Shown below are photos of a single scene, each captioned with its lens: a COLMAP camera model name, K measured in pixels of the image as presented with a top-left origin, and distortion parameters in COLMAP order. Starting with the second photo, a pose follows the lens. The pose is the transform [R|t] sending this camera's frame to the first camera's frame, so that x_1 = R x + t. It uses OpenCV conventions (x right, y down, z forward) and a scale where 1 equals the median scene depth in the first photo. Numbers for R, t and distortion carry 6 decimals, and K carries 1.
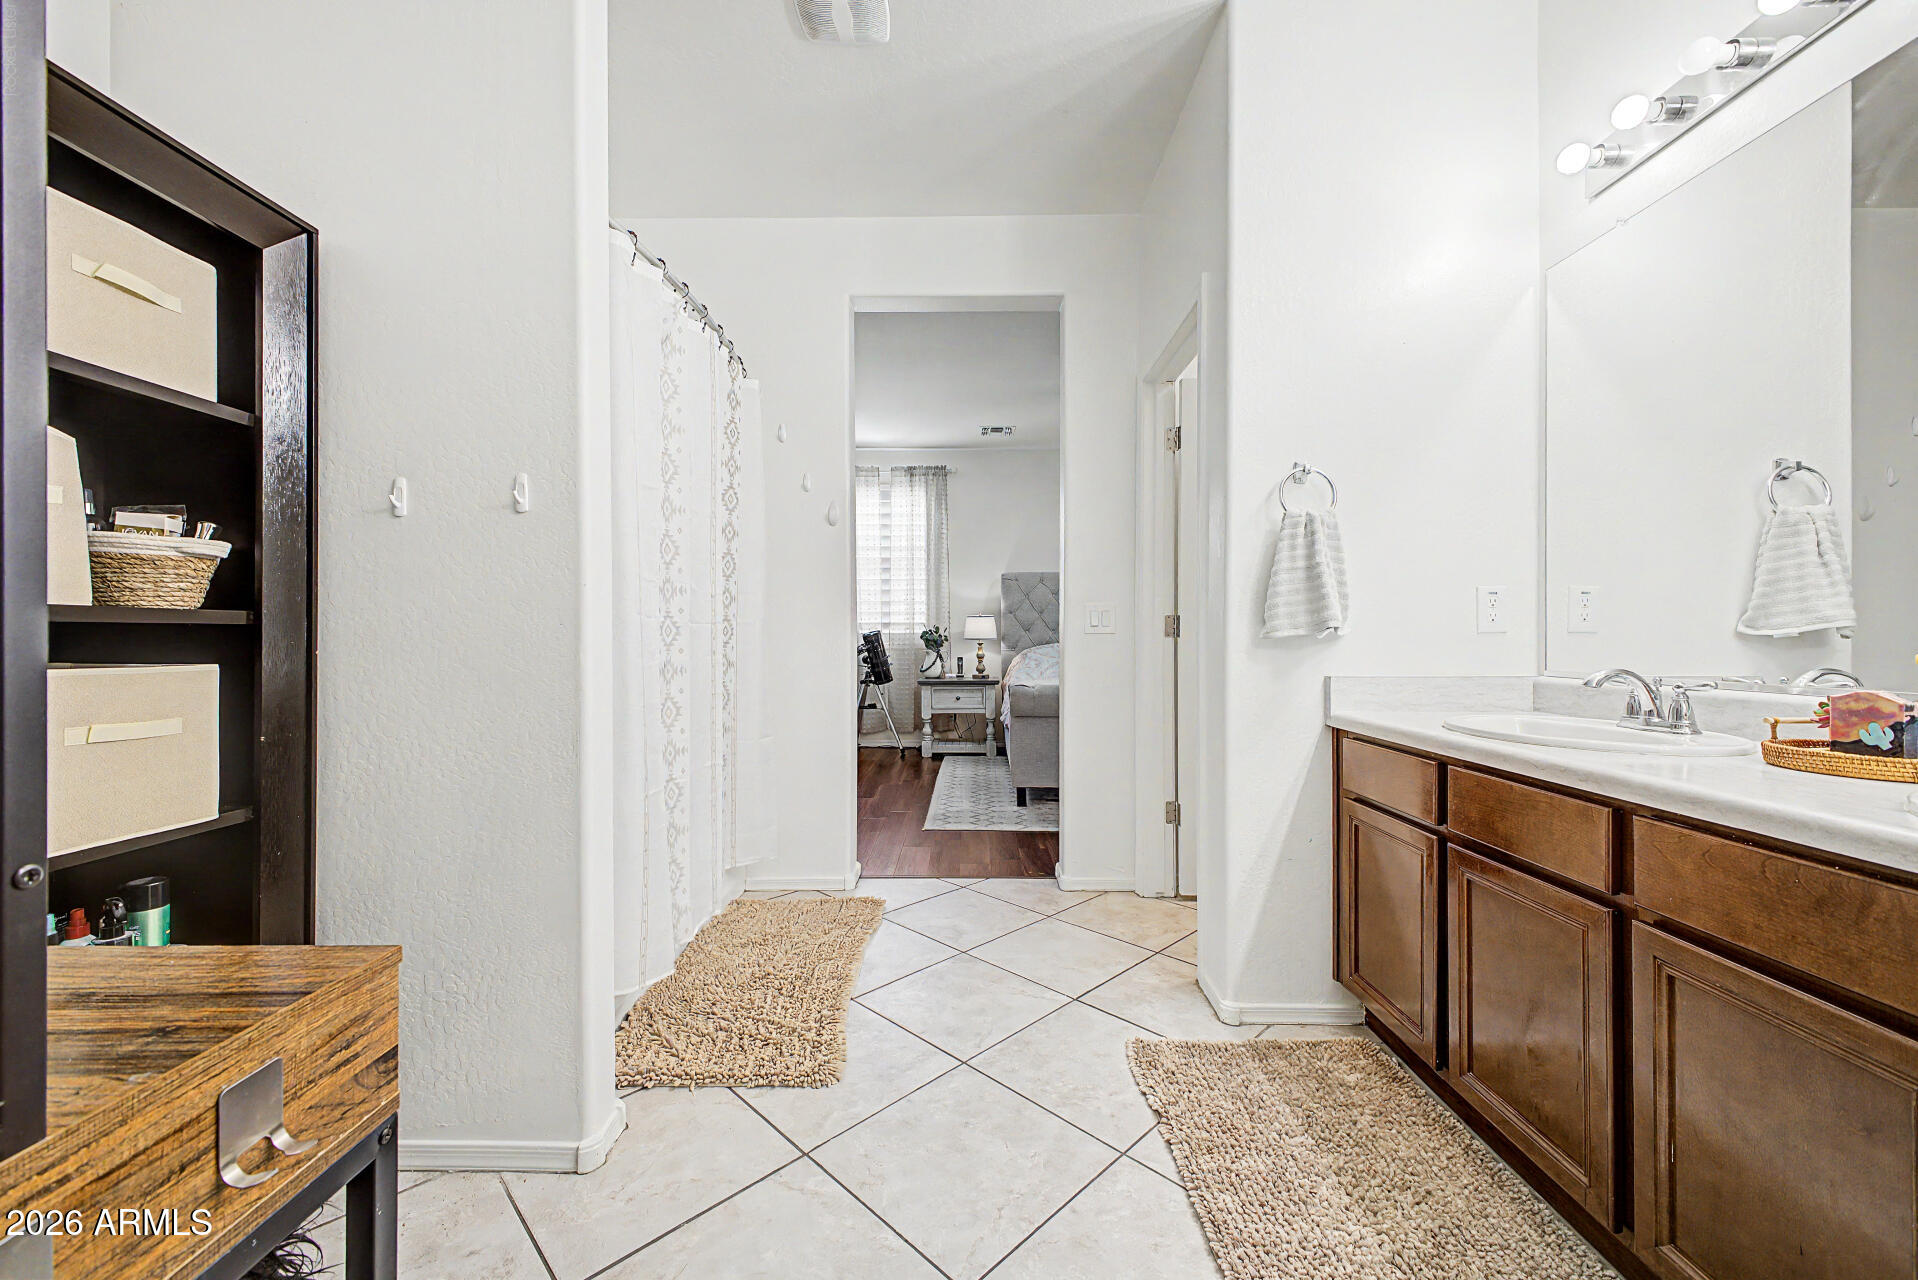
lens RADIAL K [[768.4, 0, 973.4], [0, 768.4, 638.5], [0, 0, 1]] dist [0.021417, -0.007874]
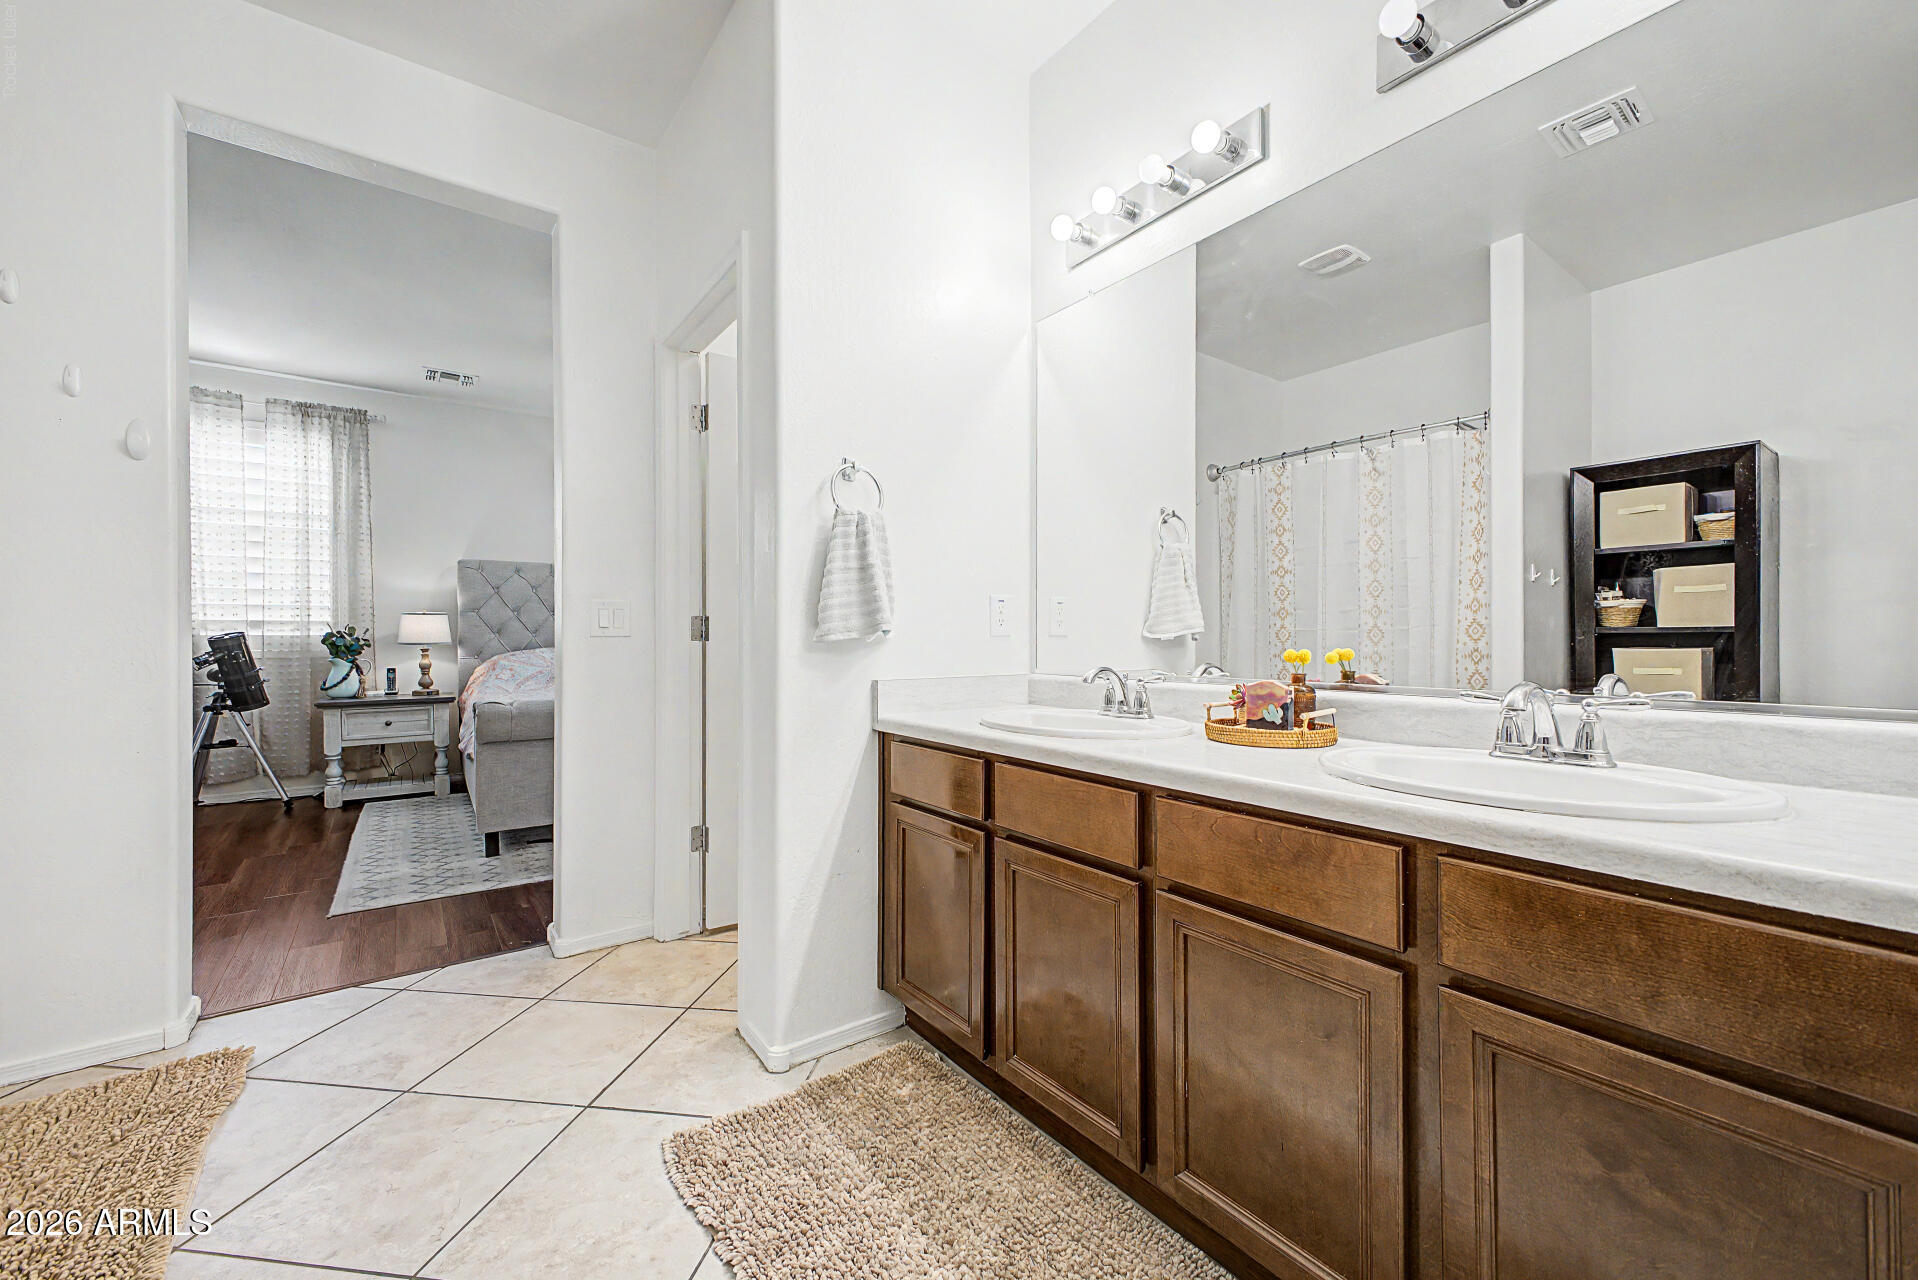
lens RADIAL K [[750.8, 0, 959.0], [0, 750.8, 640.0], [0, 0, 1]] dist [0.025095, -0.008752]
pose [[0.806927, -0.000719, 0.590651, -0.018467], [0.002688, 0.999993, -0.002455, 0.000149], [-0.590645, 0.003569, 0.806924, 0.166660]]
